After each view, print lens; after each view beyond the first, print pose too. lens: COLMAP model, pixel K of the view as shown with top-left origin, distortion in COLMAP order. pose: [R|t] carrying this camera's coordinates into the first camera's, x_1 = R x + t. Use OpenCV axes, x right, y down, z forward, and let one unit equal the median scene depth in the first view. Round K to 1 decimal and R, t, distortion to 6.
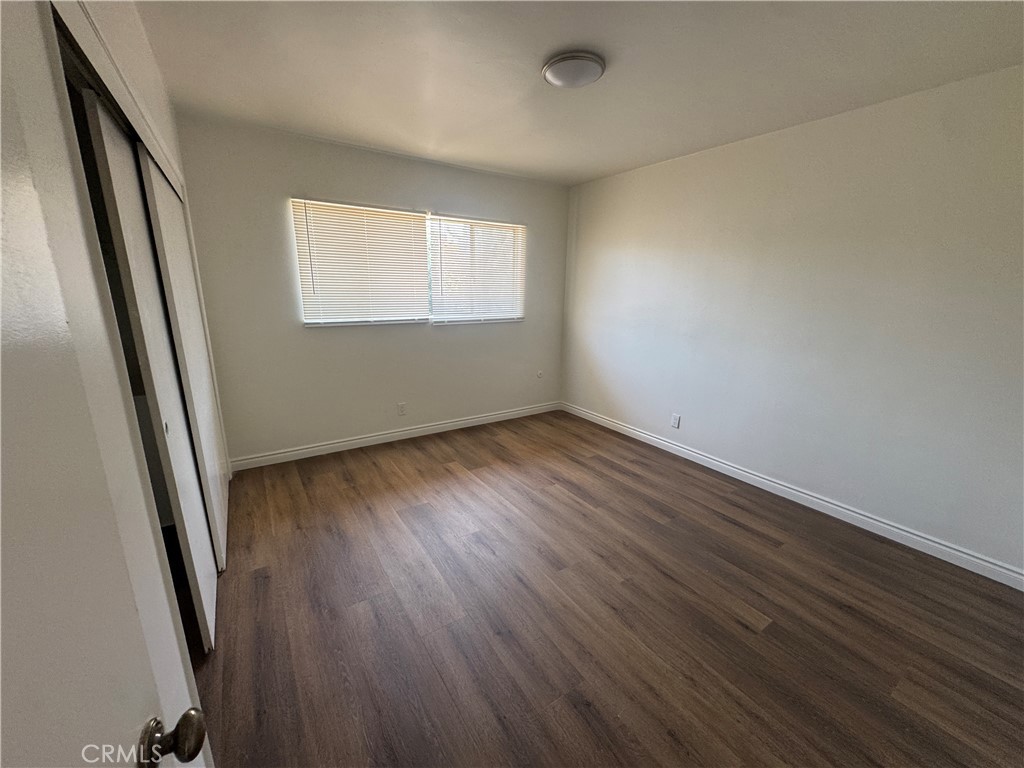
lens RADIAL K [[409.2, 0, 512.5], [0, 409.2, 385.3], [0, 0, 1]] dist [0.002234, 0.000187]
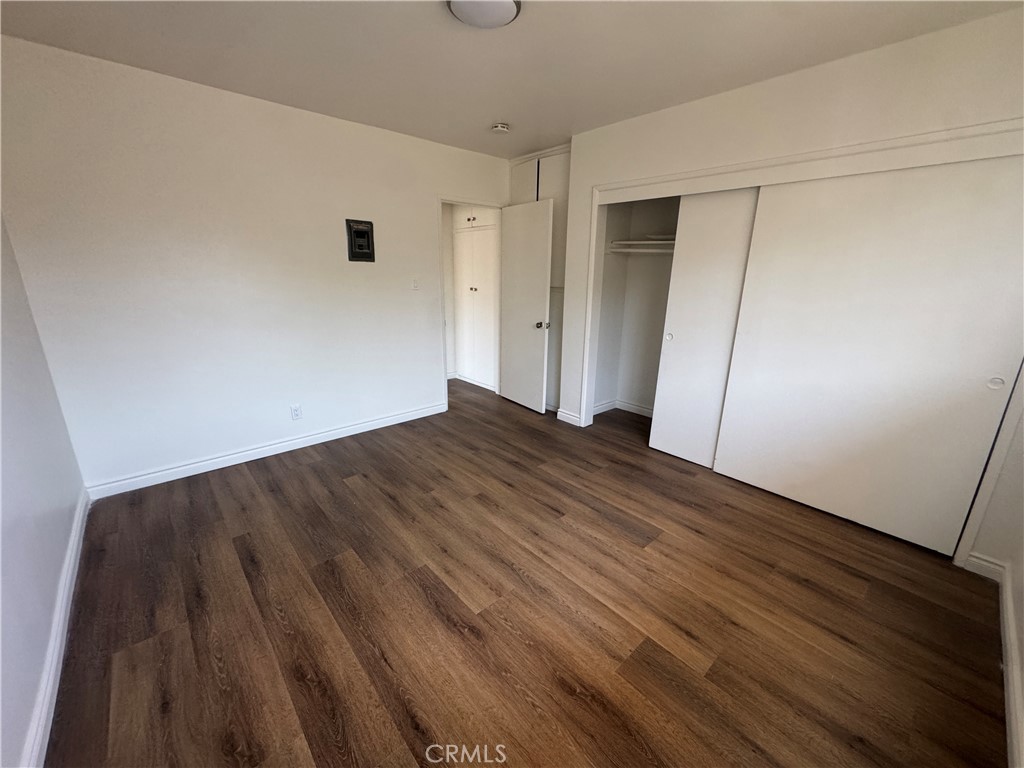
lens RADIAL K [[409.2, 0, 514.3], [0, 409.2, 382.9], [0, 0, 1]] dist [0.002234, 0.000187]
pose [[-0.988501, 0.008814, -0.150957, 0.140660], [-0.067051, 0.869240, 0.489822, -0.325685], [0.135536, 0.494311, -0.858654, 1.363005]]
